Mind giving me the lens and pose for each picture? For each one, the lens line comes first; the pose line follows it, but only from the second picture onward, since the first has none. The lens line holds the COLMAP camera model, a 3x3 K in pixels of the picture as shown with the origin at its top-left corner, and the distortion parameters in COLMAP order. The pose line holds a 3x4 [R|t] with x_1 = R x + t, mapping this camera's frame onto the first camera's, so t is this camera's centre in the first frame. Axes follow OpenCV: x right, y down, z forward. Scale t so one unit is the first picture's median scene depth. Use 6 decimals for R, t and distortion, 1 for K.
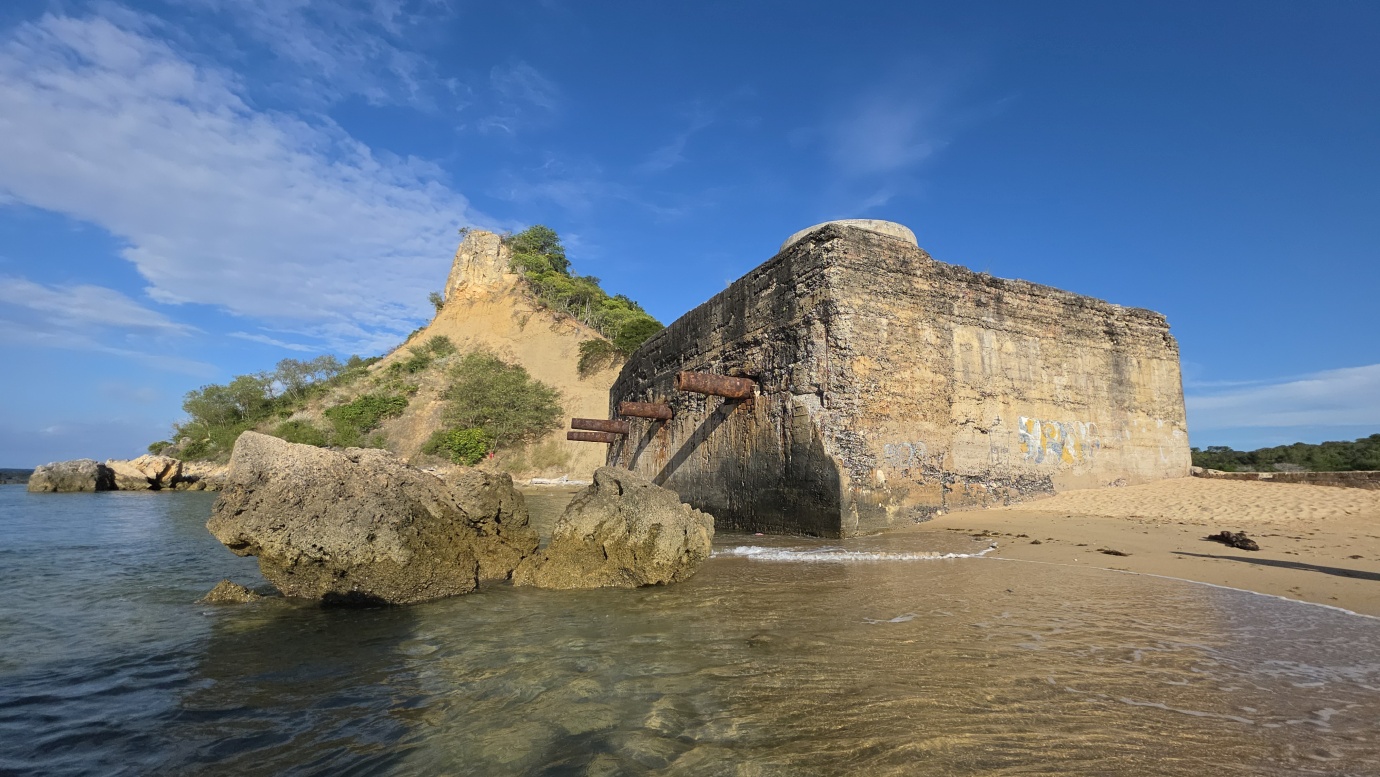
lens RADIAL K [[536.3, 0, 688.8], [0, 536.3, 385.7], [0, 0, 1]] dist [0.002919, 0.000250]
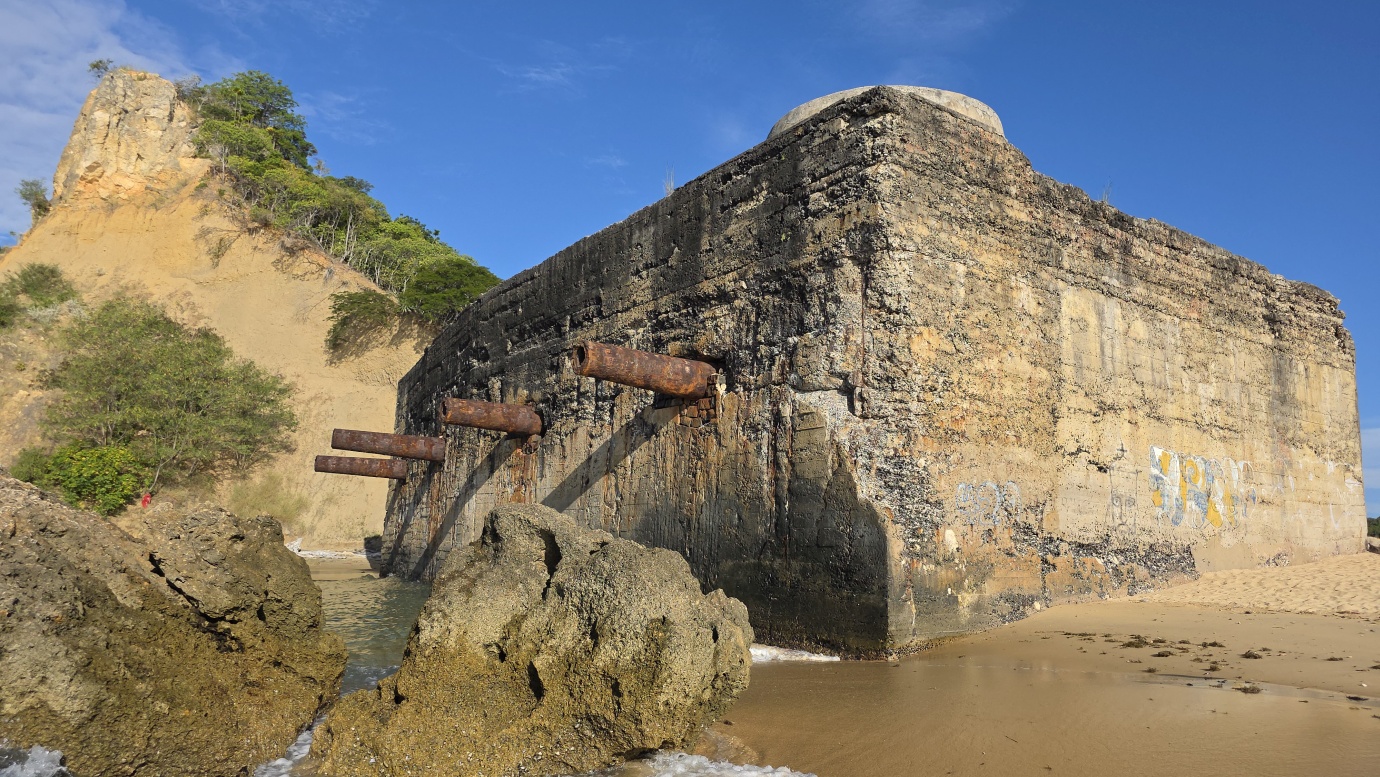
lens RADIAL K [[922.5, 0, 698.0], [0, 922.5, 393.7], [0, 0, 1]] dist [0.038971, -0.031367]
pose [[0.981524, 0.044509, 0.186092, -0.070859], [-0.045016, 0.998985, -0.001502, 0.021728], [-0.185970, -0.006903, 0.982531, 0.071542]]
